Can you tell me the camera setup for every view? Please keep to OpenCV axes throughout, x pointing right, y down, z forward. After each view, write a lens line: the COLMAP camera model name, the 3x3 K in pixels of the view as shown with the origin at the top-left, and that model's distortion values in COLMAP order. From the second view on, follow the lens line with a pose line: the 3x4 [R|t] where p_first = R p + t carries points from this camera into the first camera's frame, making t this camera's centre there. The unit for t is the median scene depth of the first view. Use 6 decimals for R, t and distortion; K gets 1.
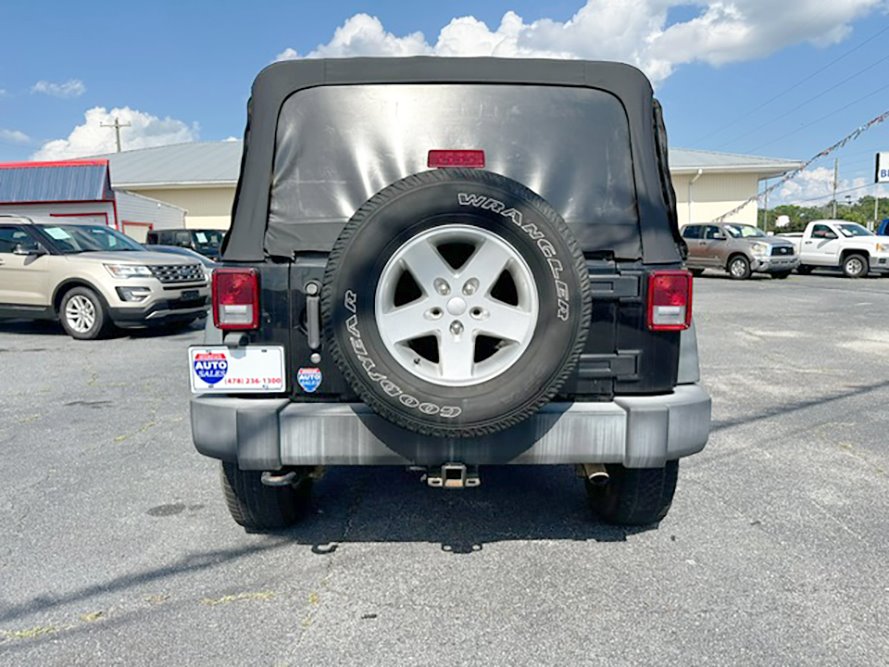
lens RADIAL K [[625.2, 0, 444.5], [0, 625.2, 333.5], [0, 0, 1]] dist [0.003914, -0.004146]
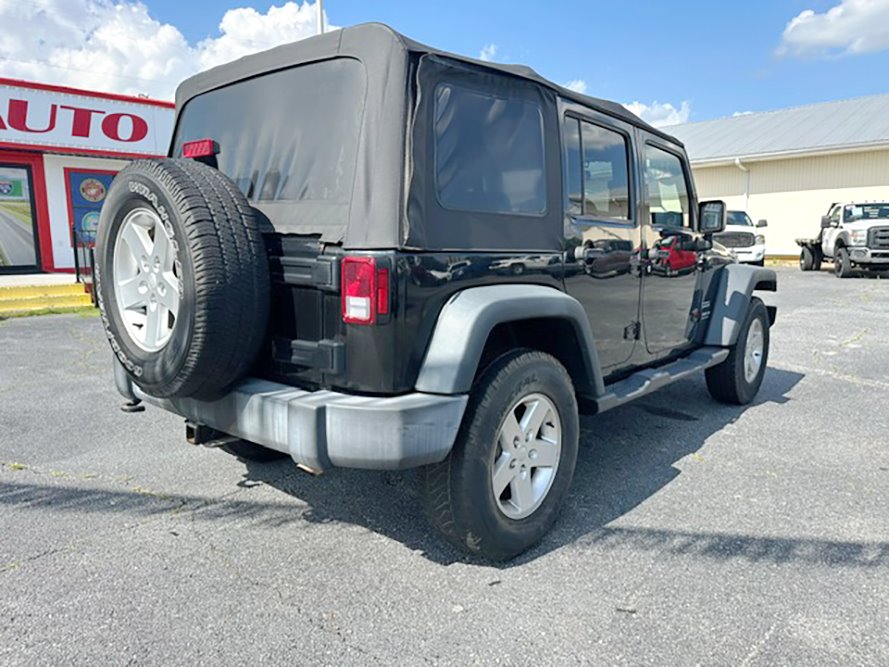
lens RADIAL K [[631.5, 0, 459.0], [0, 631.5, 338.8], [0, 0, 1]] dist [-0.001461, -0.004546]
pose [[0.760640, 0.114743, -0.638953, 1.041722], [-0.093589, 0.993356, 0.066973, -0.058441], [0.642392, 0.008857, 0.766325, 0.409544]]
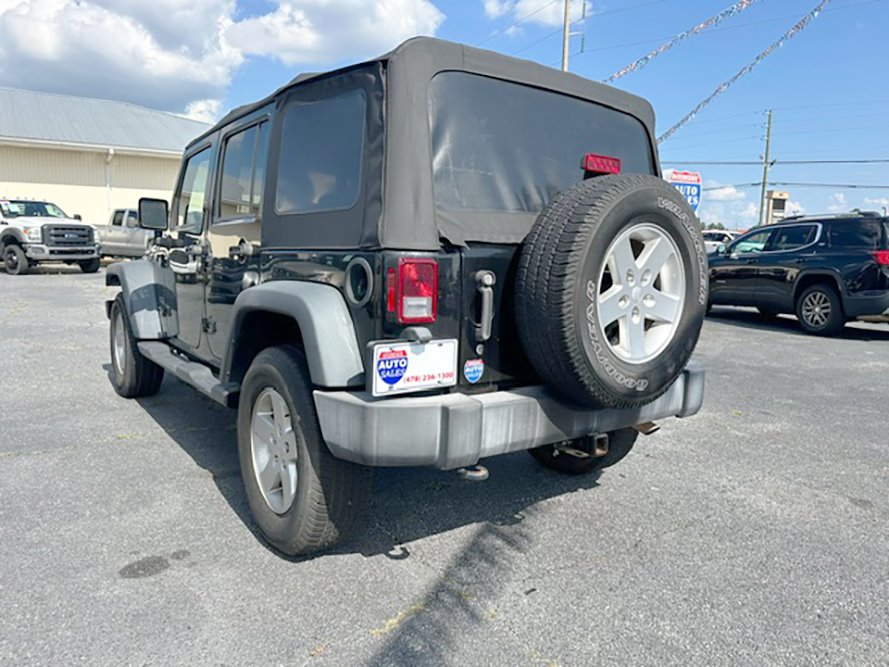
lens RADIAL K [[624.9, 0, 443.9], [0, 624.9, 320.4], [0, 0, 1]] dist [0.006018, 0.001510]
pose [[0.806319, -0.034799, 0.590456, -0.839779], [0.039342, 0.999212, 0.005165, -0.013463], [-0.590171, 0.019065, 0.807053, 0.228943]]
